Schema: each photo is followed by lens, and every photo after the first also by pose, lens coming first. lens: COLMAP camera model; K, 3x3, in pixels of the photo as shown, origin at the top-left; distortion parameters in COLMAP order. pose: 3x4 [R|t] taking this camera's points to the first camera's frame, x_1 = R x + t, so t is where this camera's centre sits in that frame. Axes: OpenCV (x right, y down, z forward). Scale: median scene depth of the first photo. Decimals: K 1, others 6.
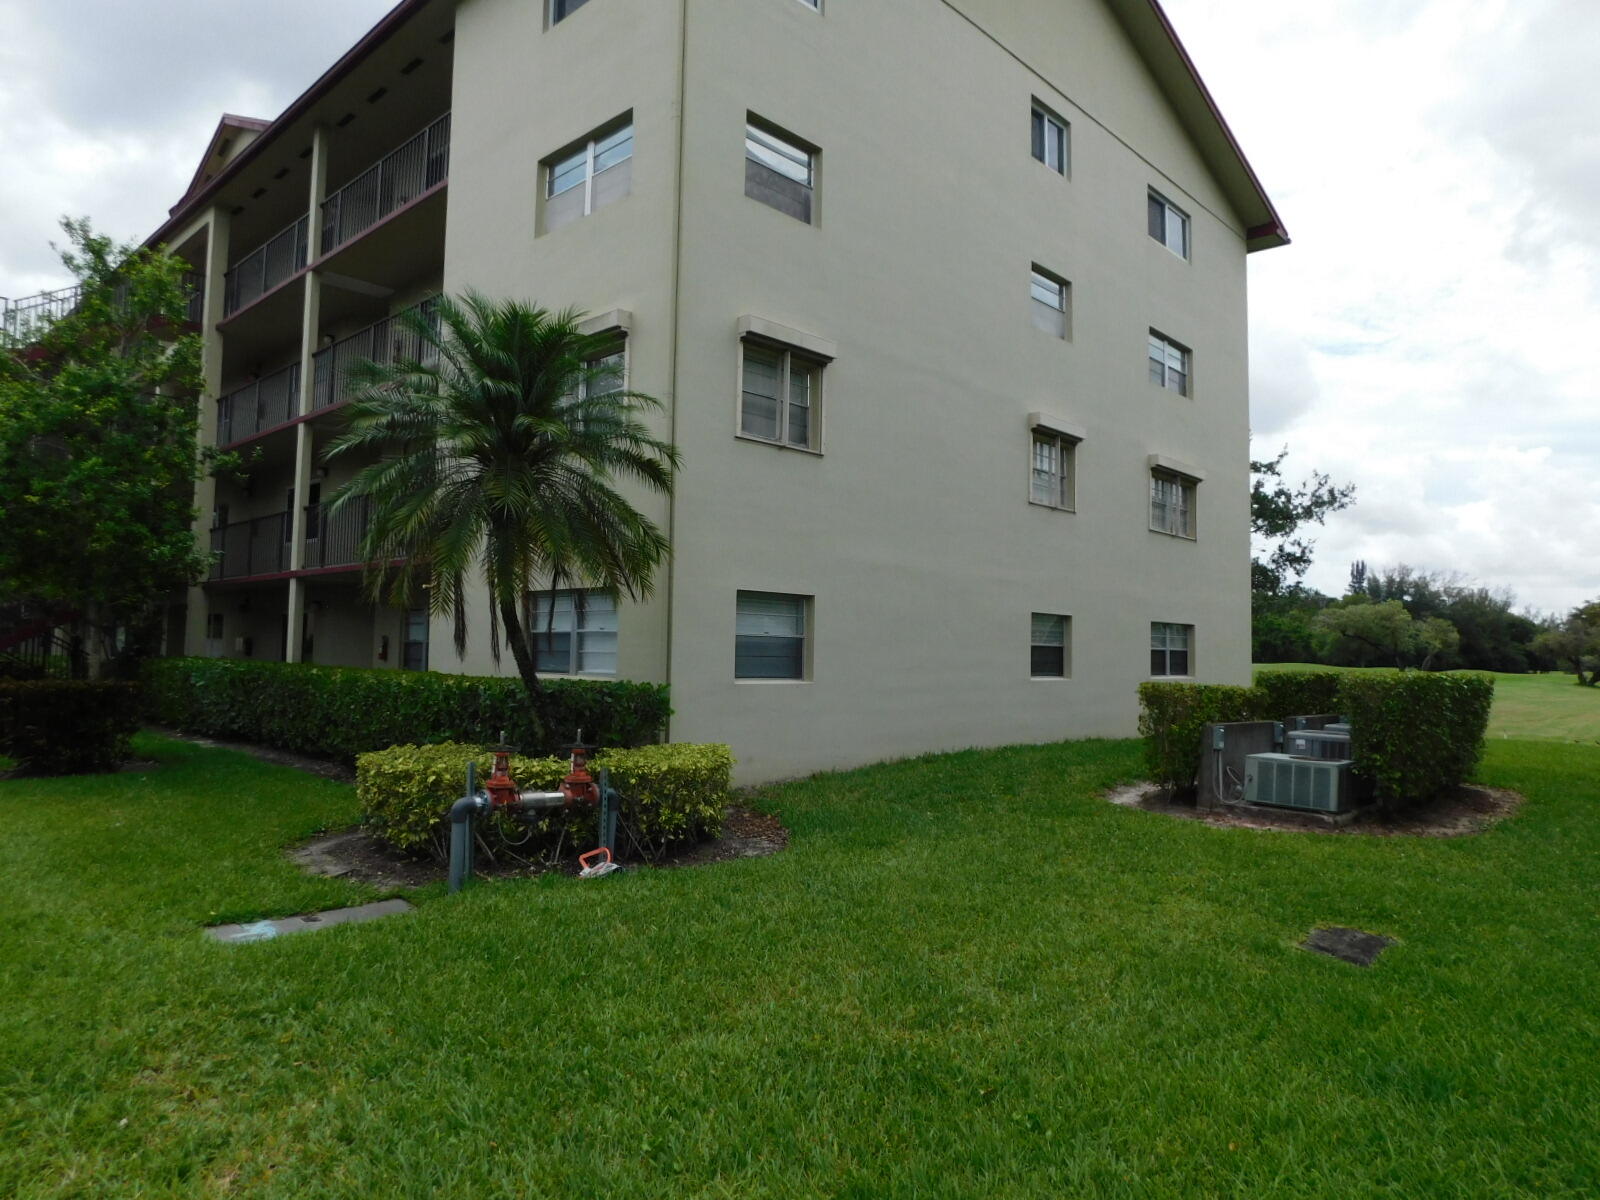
lens RADIAL K [[1060.0, 0, 802.7], [0, 1060.0, 593.7], [0, 0, 1]] dist [-0.073519, 0.060157]
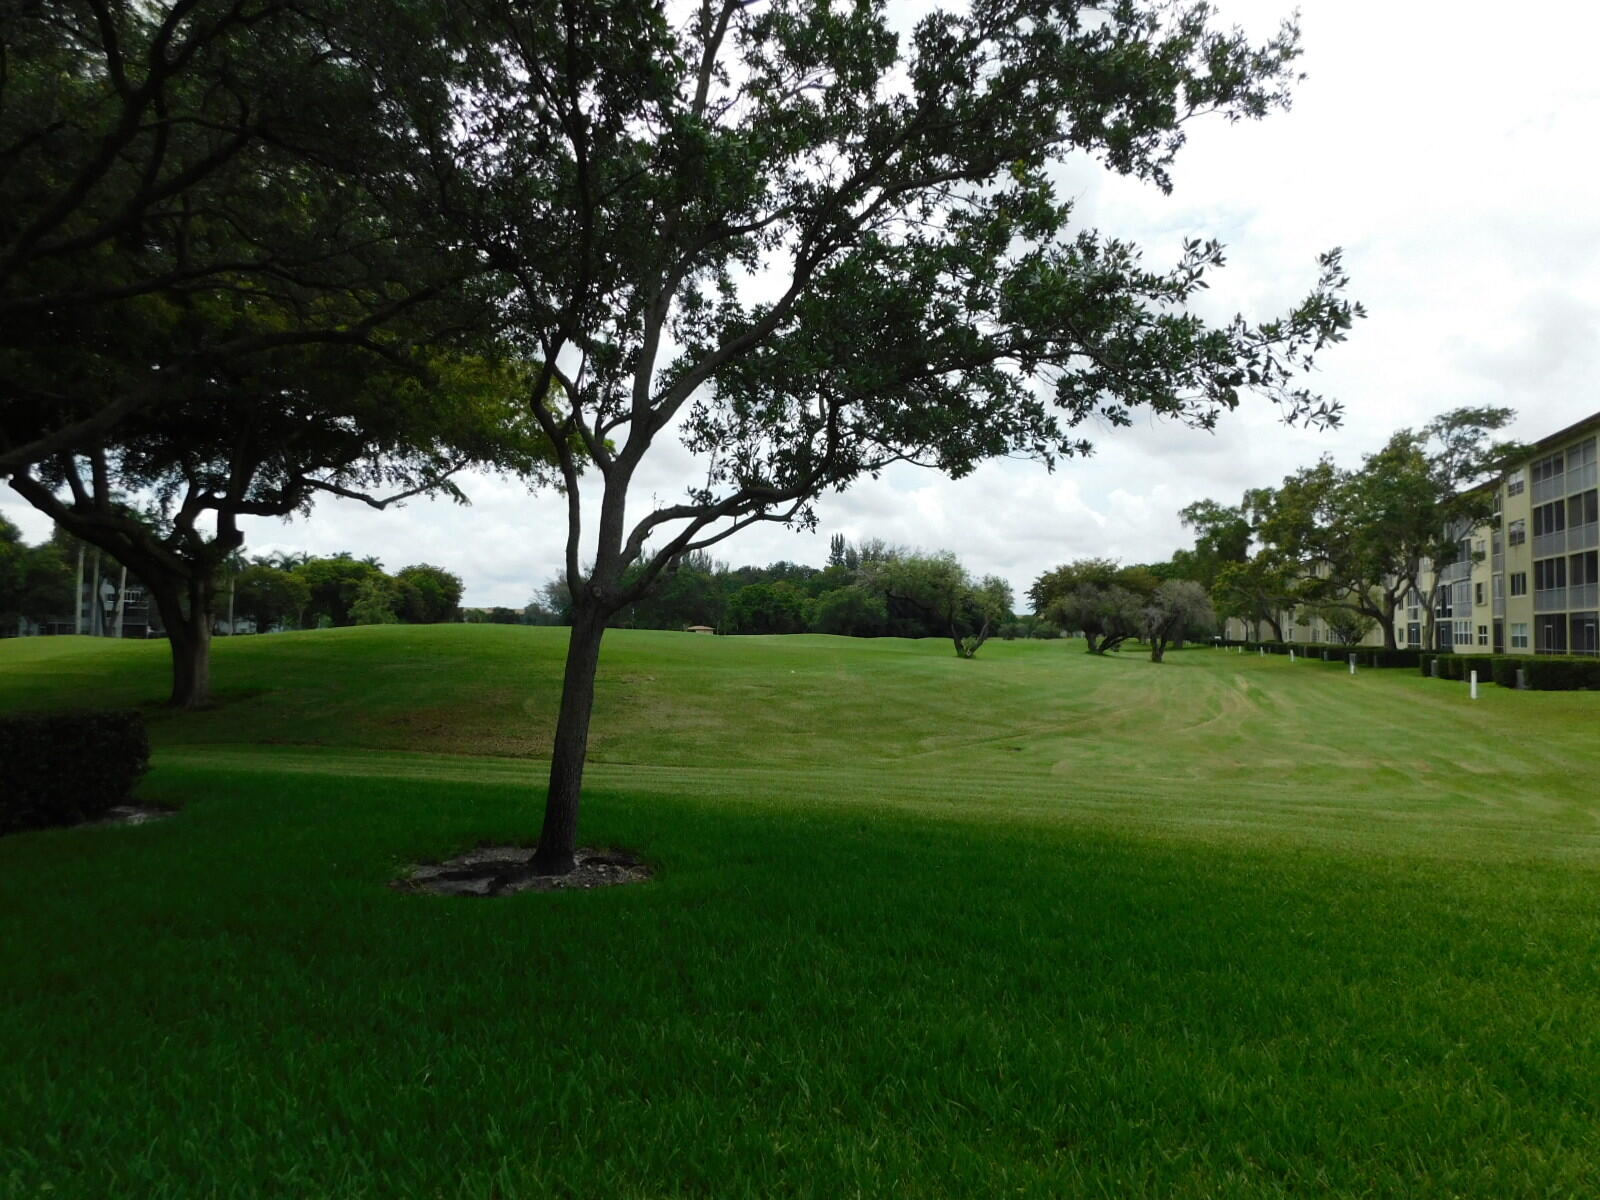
lens RADIAL K [[1060.0, 0, 802.7], [0, 1060.0, 593.7], [0, 0, 1]] dist [-0.073519, 0.060157]
pose [[0.891460, 0.003192, 0.453089, 0.040444], [-0.014734, 0.999651, 0.021946, 0.007772], [-0.452860, -0.026240, 0.891195, 0.119767]]
